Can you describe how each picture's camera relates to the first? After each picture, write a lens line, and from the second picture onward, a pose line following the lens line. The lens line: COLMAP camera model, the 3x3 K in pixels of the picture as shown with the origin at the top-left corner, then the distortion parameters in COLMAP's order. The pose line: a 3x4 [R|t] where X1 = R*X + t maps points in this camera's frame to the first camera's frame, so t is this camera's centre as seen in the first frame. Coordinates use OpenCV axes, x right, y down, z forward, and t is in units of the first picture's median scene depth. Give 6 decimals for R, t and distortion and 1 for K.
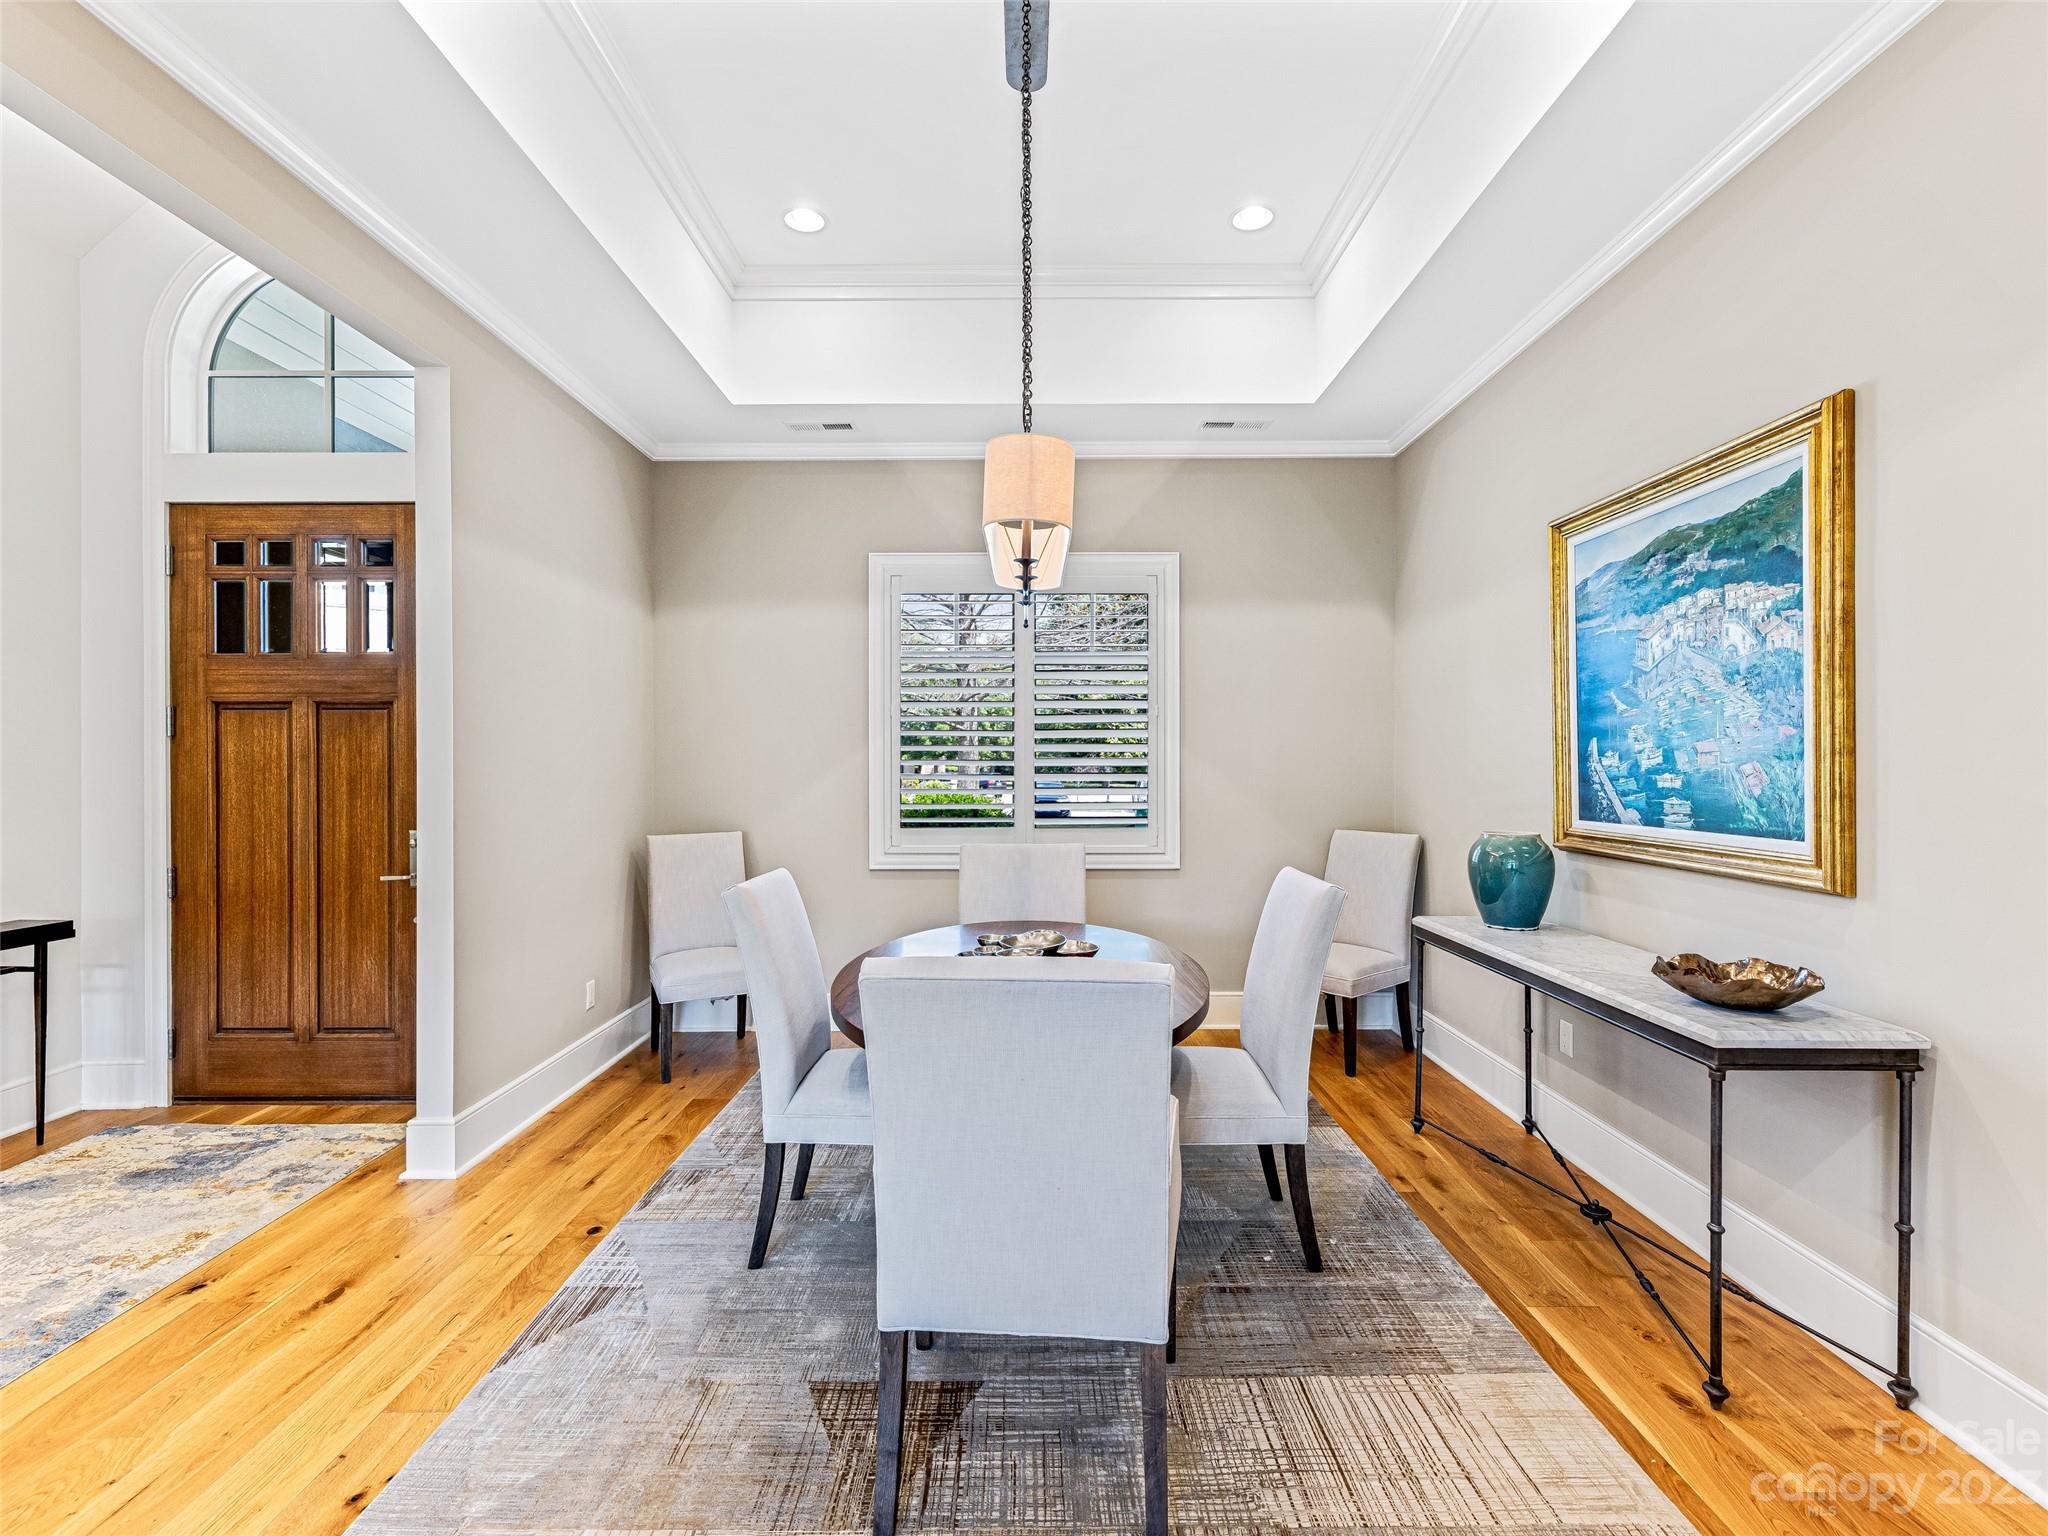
lens RADIAL K [[1002.4, 0, 1014.6], [0, 1002.4, 772.5], [0, 0, 1]] dist [0.011592, -0.002366]
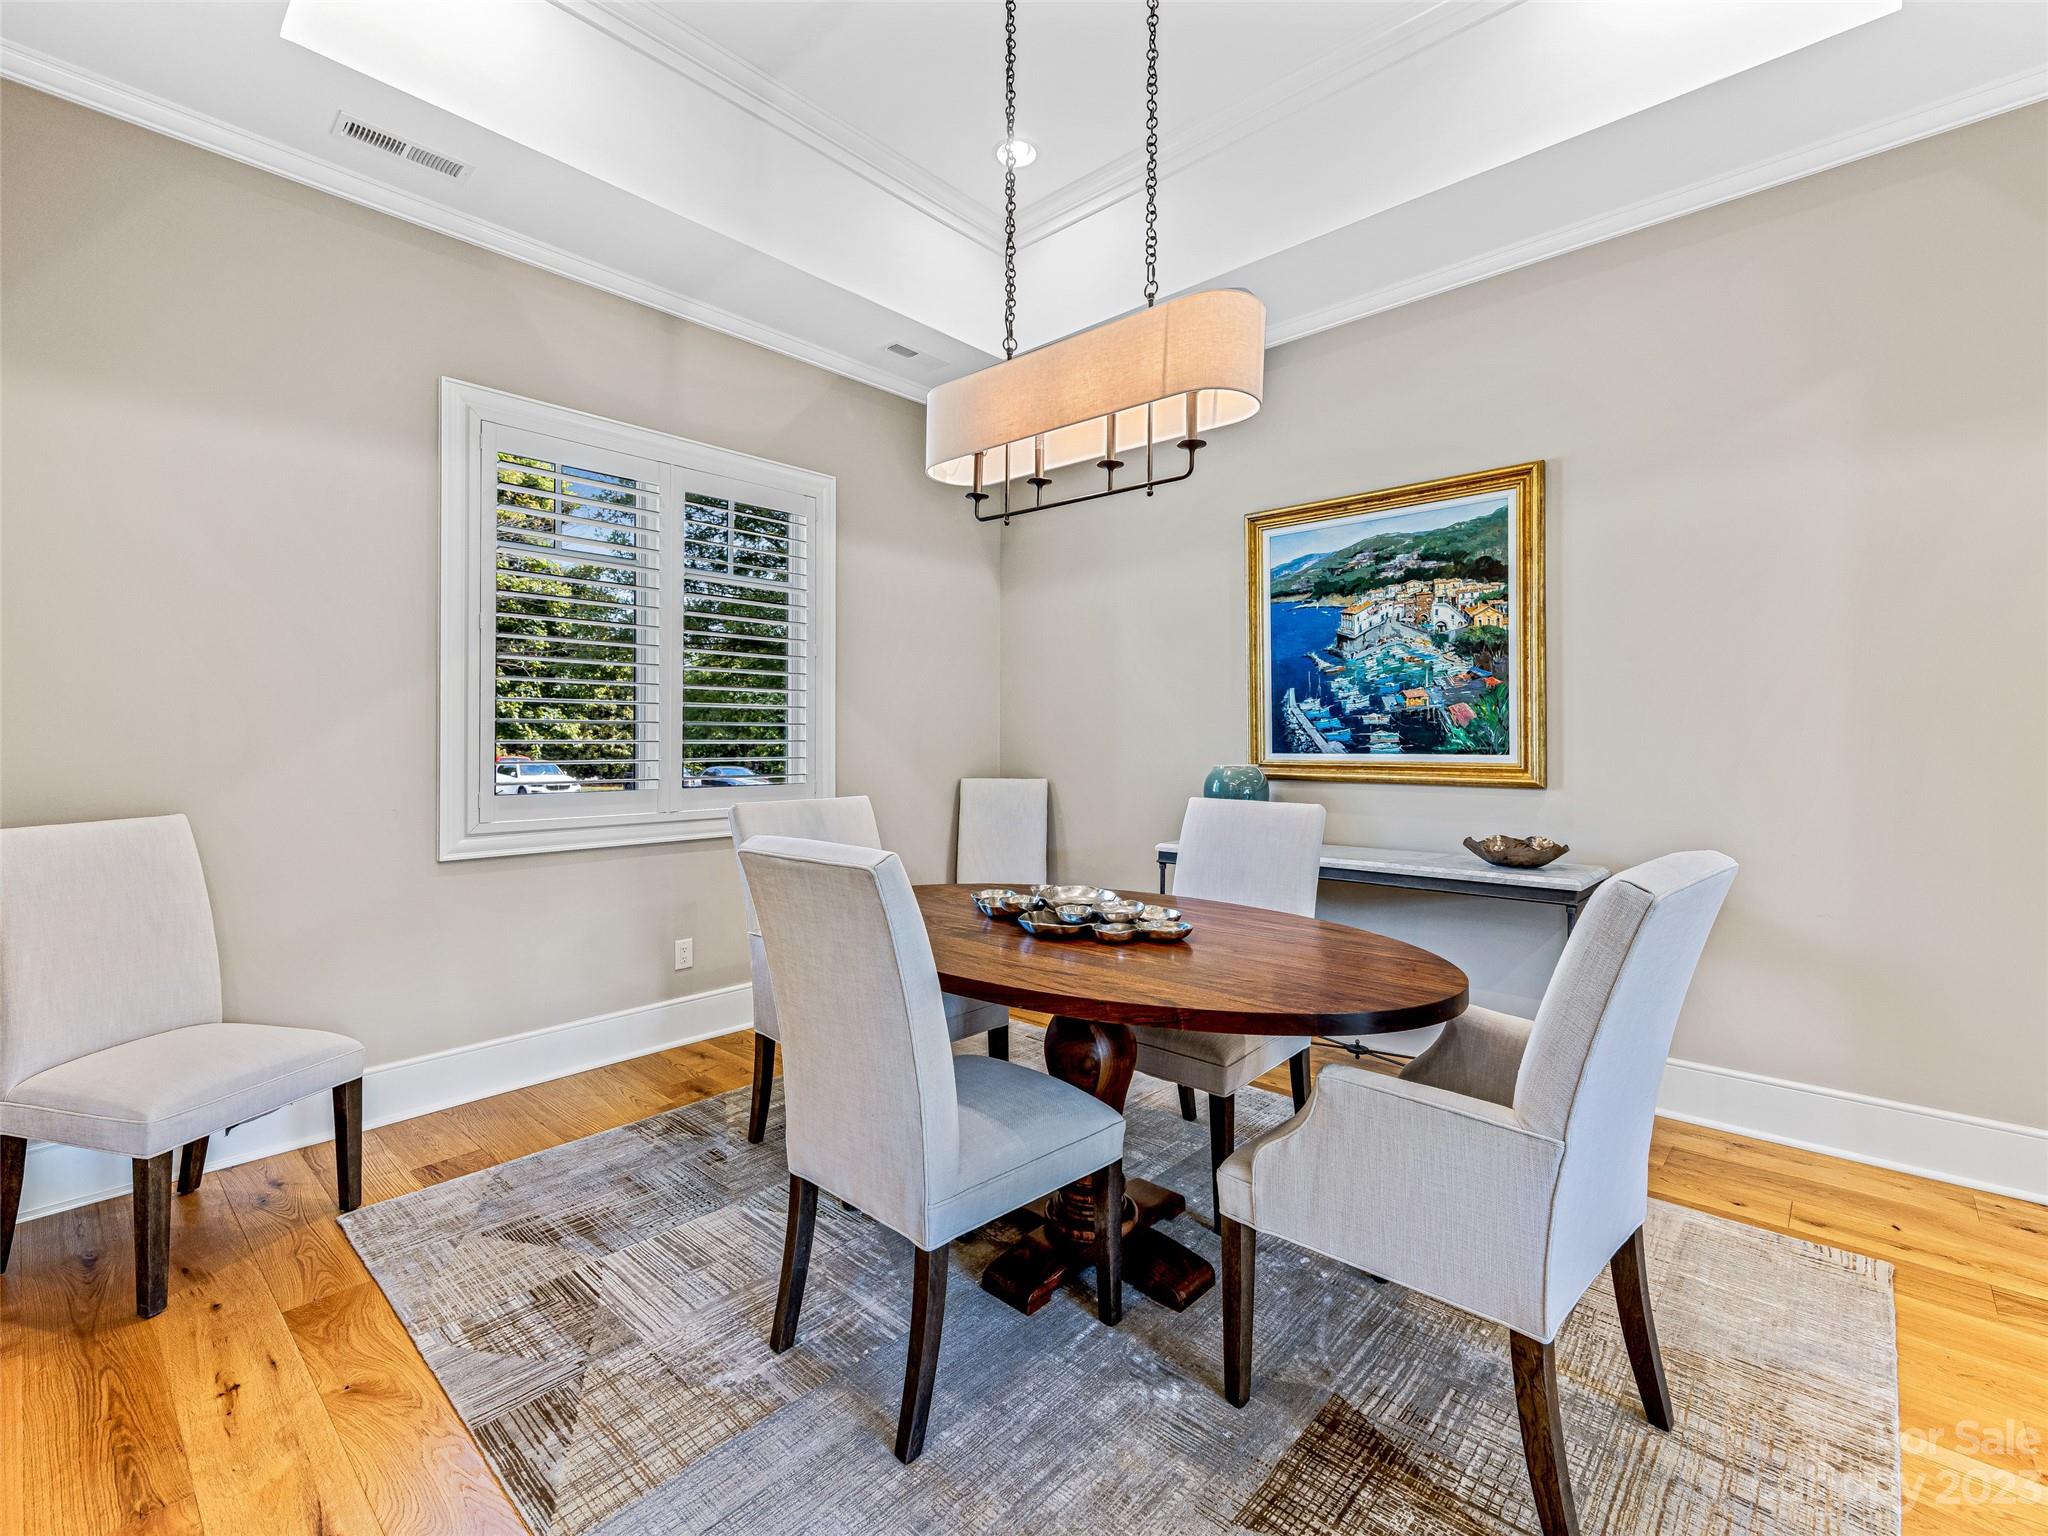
lens RADIAL K [[940.5, 0, 1032.3], [0, 940.5, 752.3], [0, 0, 1]] dist [0.003002, 0.000838]
pose [[0.643902, -0.008676, 0.765059, -0.634089], [0.008280, 0.999956, 0.004371, 0.044795], [-0.765063, 0.003520, 0.643946, 0.538545]]
